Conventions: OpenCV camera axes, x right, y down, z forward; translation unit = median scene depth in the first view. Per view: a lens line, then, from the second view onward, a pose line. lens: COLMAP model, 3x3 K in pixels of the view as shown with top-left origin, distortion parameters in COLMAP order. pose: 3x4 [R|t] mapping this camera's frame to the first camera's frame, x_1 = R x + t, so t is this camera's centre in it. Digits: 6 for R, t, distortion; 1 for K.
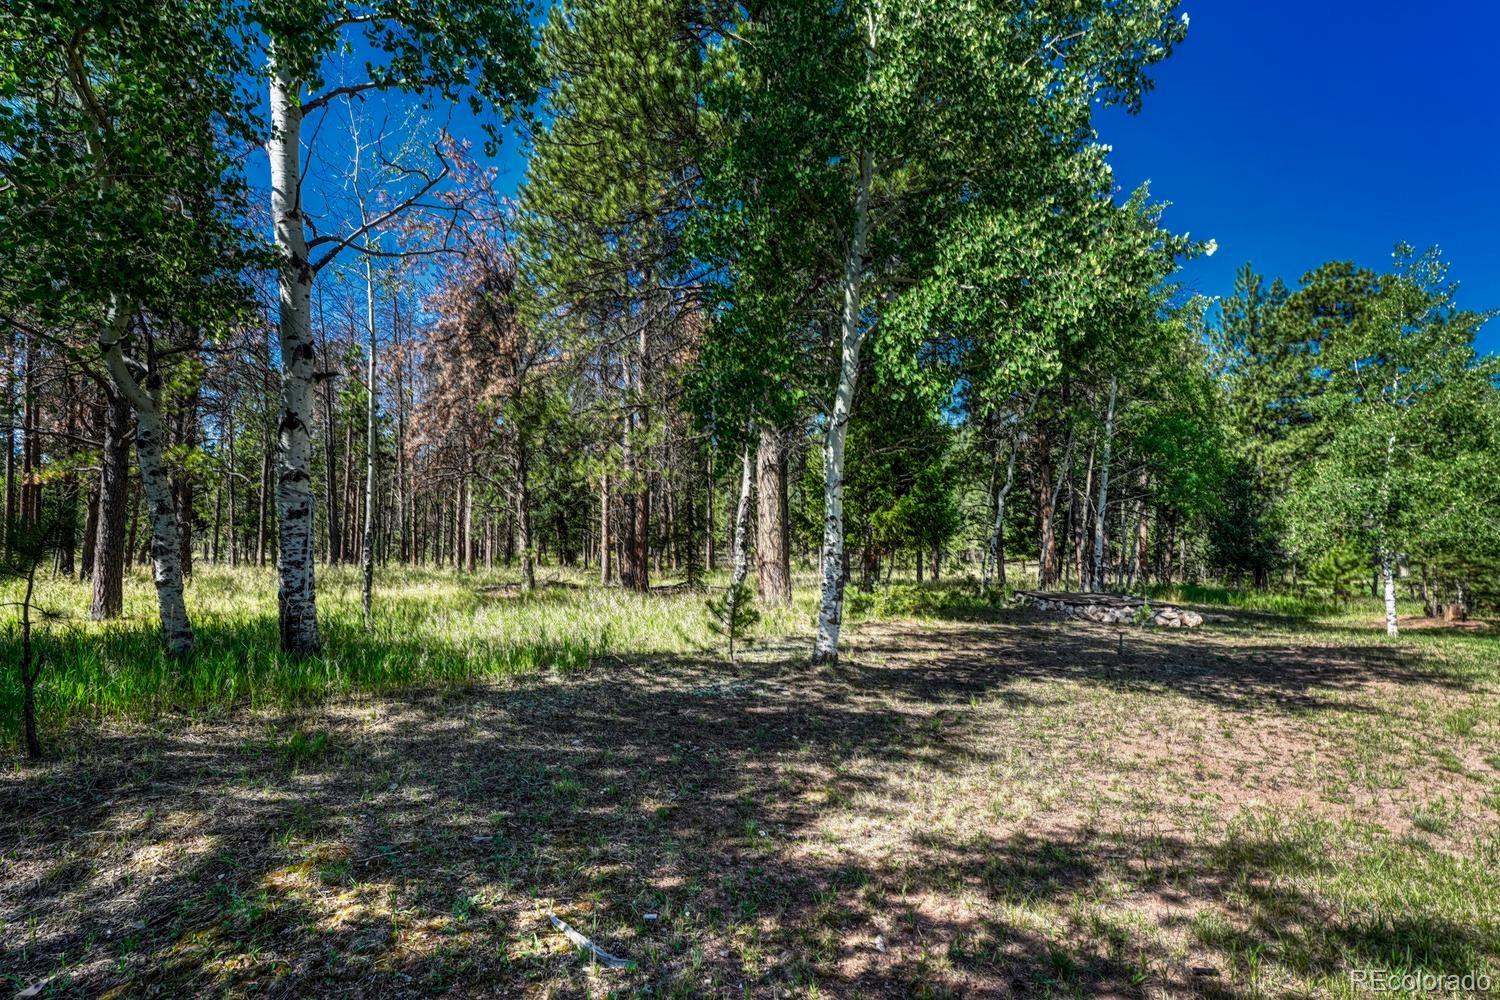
lens RADIAL K [[718.1, 0, 751.4], [0, 718.1, 501.0], [0, 0, 1]] dist [-0.001542, -0.000306]
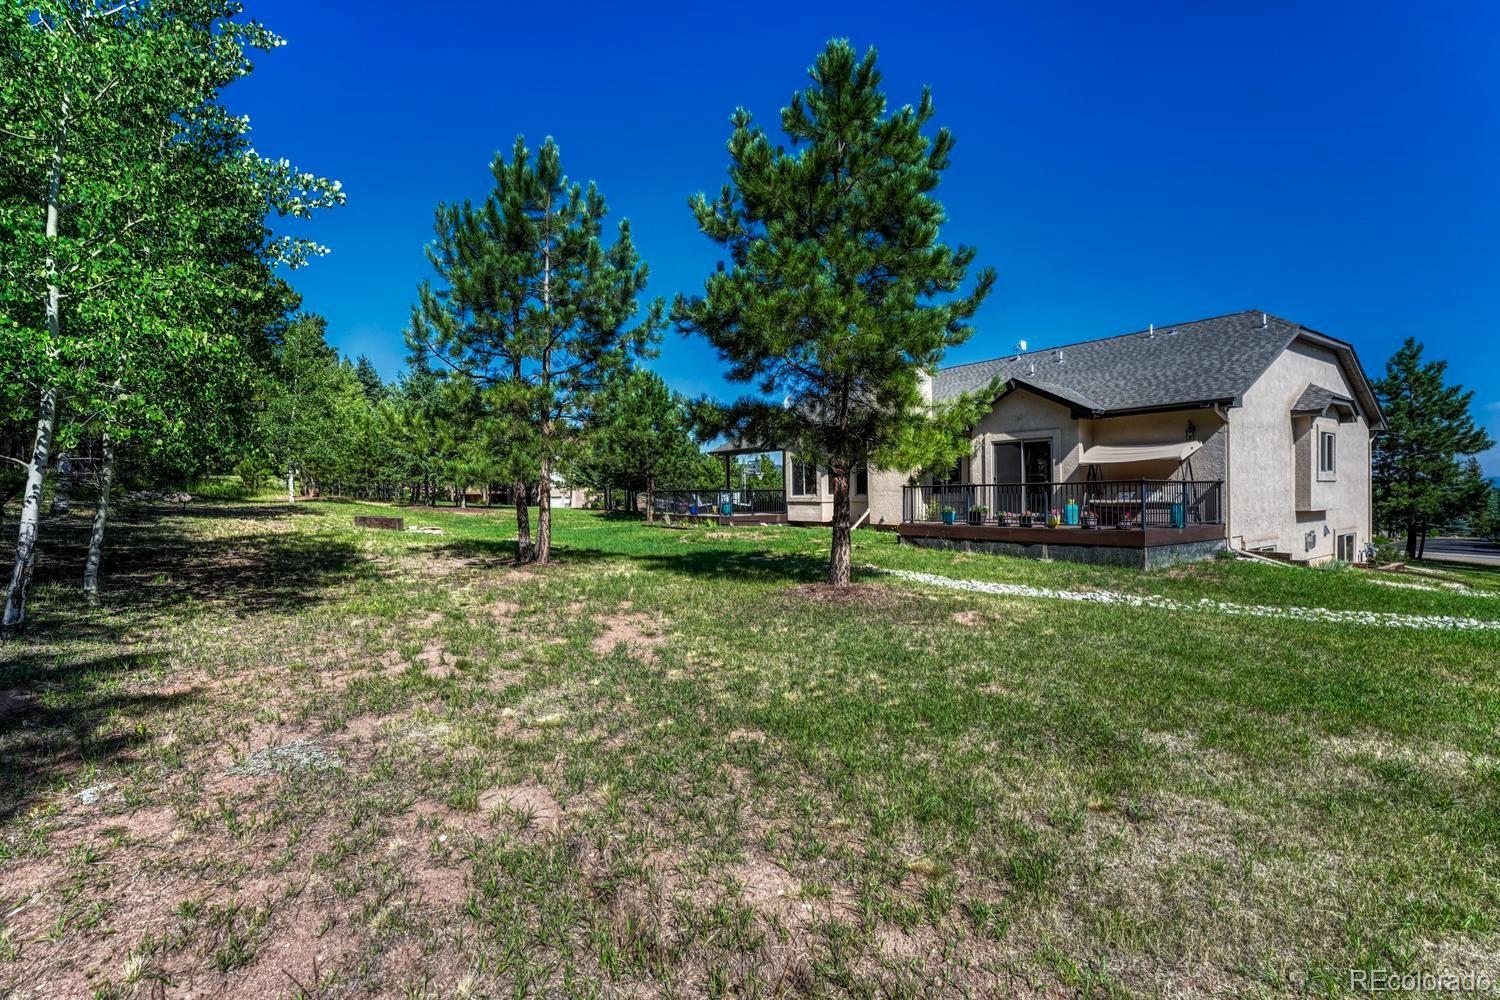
lens RADIAL K [[718.1, 0, 751.6], [0, 718.1, 497.6], [0, 0, 1]] dist [-0.001542, -0.000306]
pose [[0.216654, 0.005133, 0.976235, -0.963744], [-0.142595, 0.989428, 0.026443, -0.091280], [-0.965778, -0.144935, 0.215095, -0.853428]]
